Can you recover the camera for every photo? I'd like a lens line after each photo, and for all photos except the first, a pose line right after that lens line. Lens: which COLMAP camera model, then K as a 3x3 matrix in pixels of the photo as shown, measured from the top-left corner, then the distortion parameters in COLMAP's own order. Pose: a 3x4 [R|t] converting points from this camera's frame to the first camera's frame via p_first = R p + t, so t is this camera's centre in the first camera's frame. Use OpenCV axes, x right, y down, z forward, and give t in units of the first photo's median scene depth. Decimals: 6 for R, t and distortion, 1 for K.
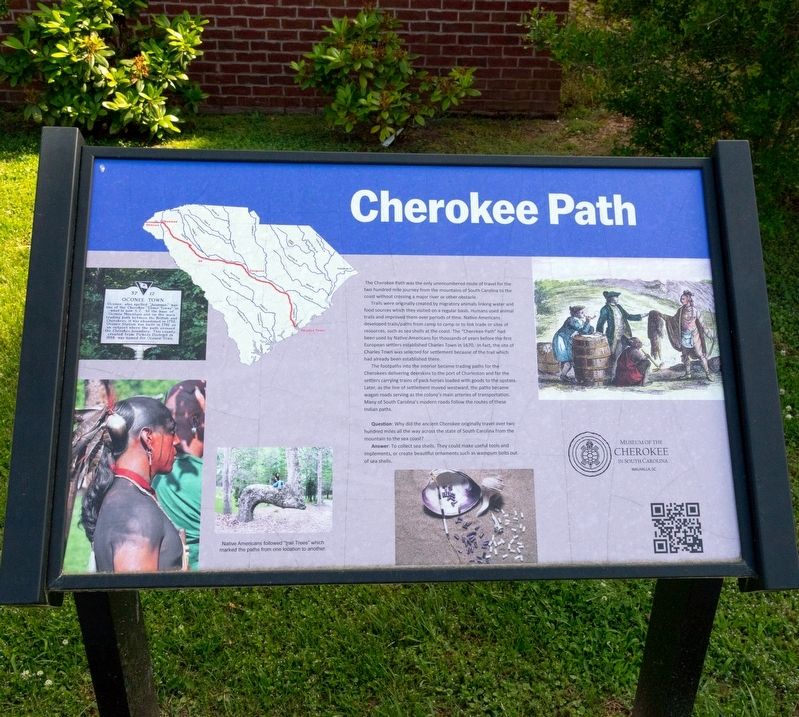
lens RADIAL K [[937.9, 0, 398.1], [0, 937.9, 363.0], [0, 0, 1]] dist [0.027425, 0.000000]
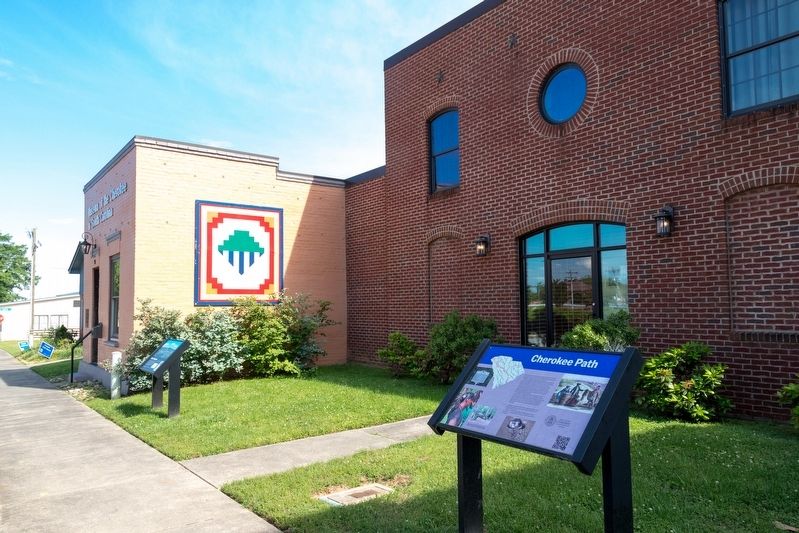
lens RADIAL K [[588.6, 0, 400.5], [0, 588.6, 270.8], [0, 0, 1]] dist [0.011069, 0.000258]
pose [[0.536967, -0.093626, -0.838392, 1.713400], [-0.382541, 0.858747, -0.340906, 0.552950], [0.751884, 0.503774, 0.425303, -0.611840]]
